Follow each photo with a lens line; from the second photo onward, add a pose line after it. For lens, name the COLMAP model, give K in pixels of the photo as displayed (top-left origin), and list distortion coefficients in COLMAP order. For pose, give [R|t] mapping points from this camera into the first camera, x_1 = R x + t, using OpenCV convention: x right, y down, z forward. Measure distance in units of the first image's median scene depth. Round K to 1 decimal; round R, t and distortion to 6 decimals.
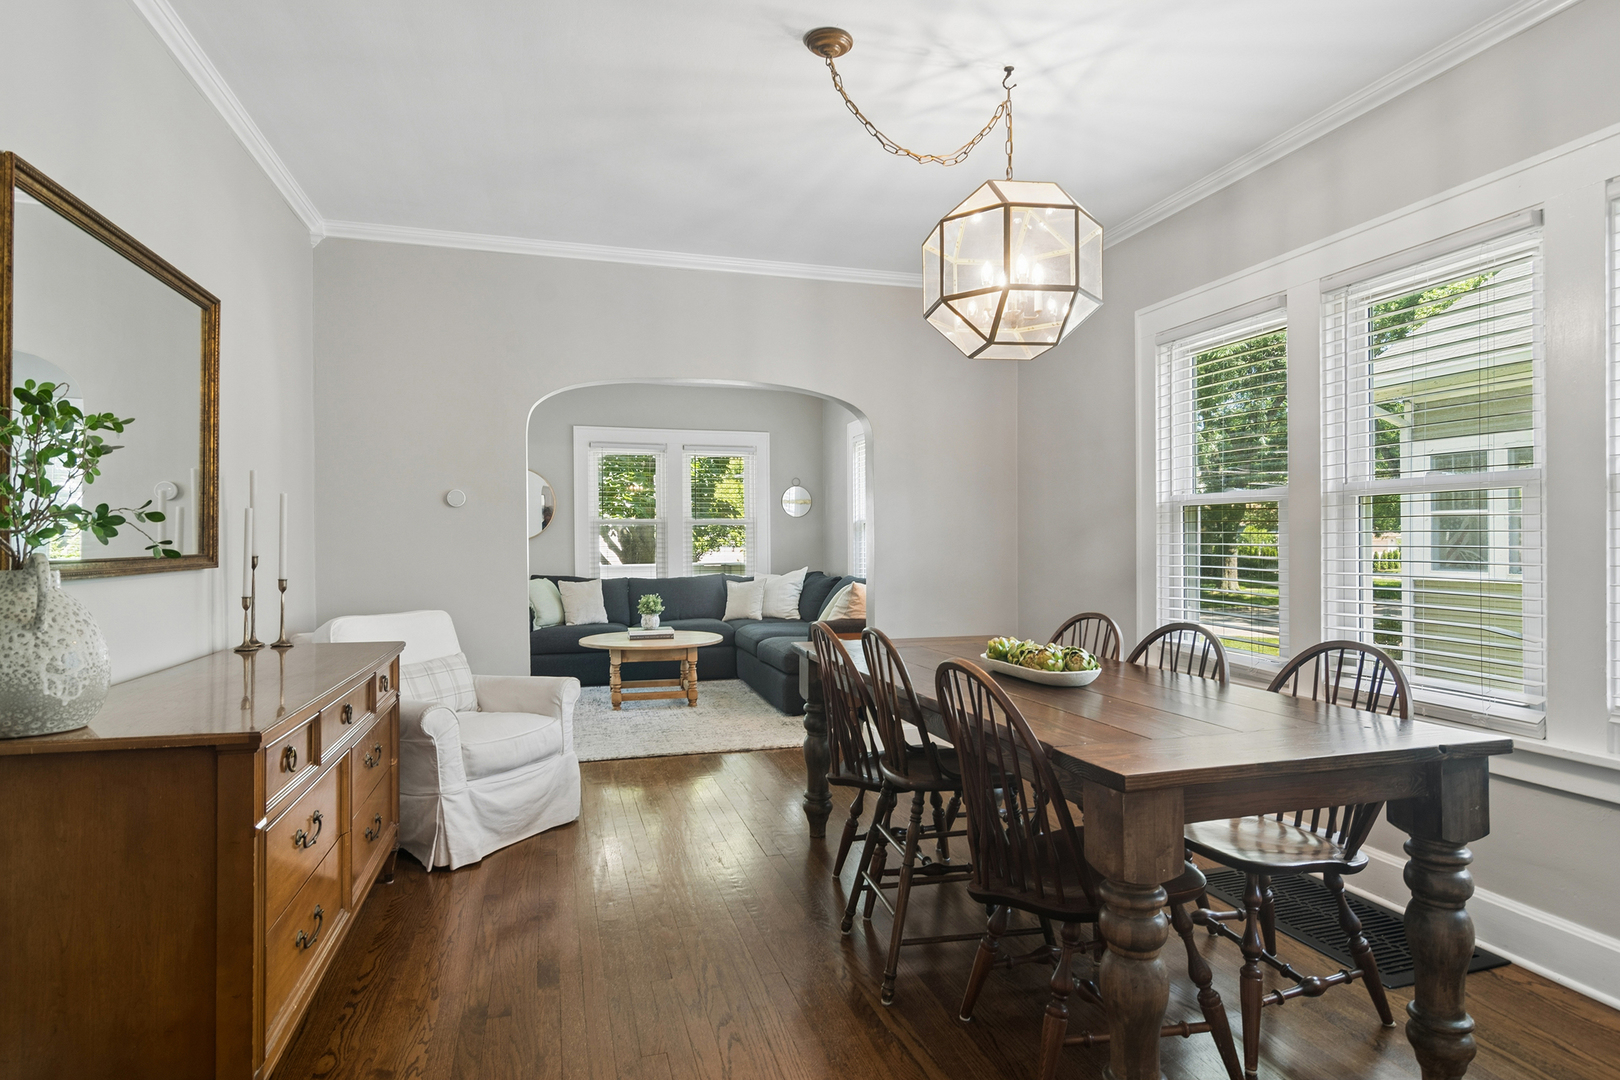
lens RADIAL K [[878.7, 0, 806.8], [0, 878.7, 544.6], [0, 0, 1]] dist [-0.000467, 0.000928]
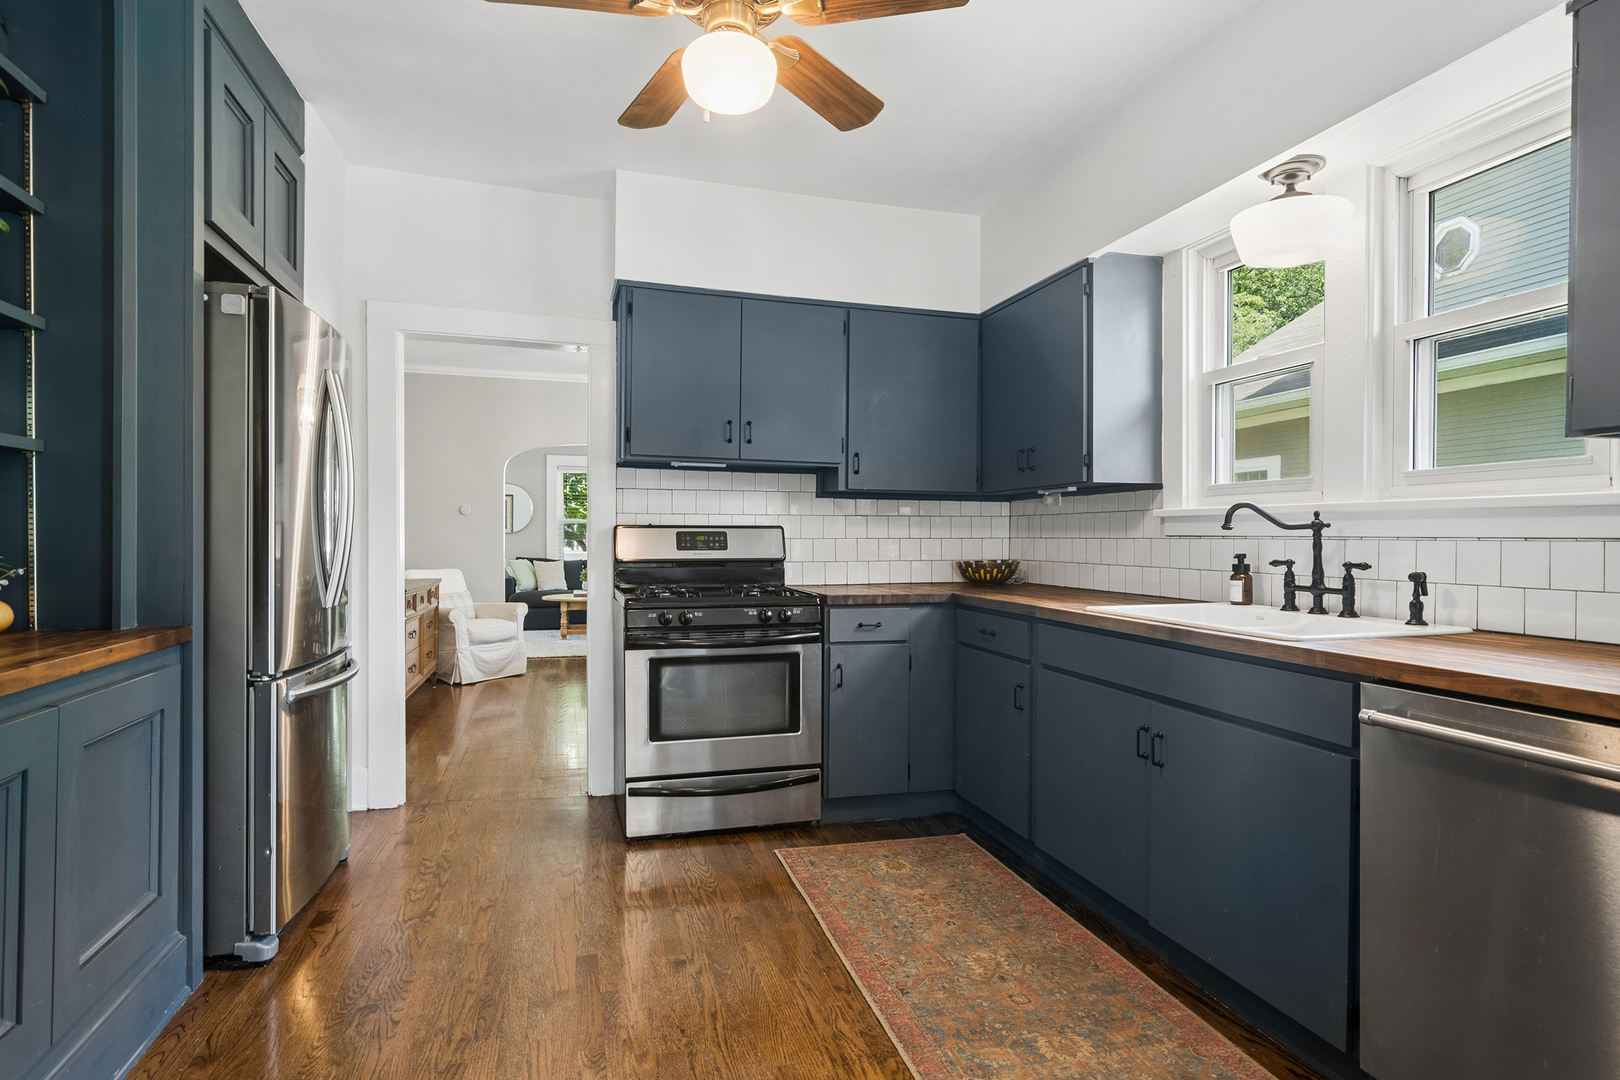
lens RADIAL K [[878.7, 0, 806.8], [0, 878.7, 544.6], [0, 0, 1]] dist [-0.000467, 0.000928]
pose [[0.999883, 0.009480, -0.011987, 0.466858], [-0.009441, 0.999950, 0.003268, 0.009408], [0.012018, -0.003154, 0.999923, -1.149877]]
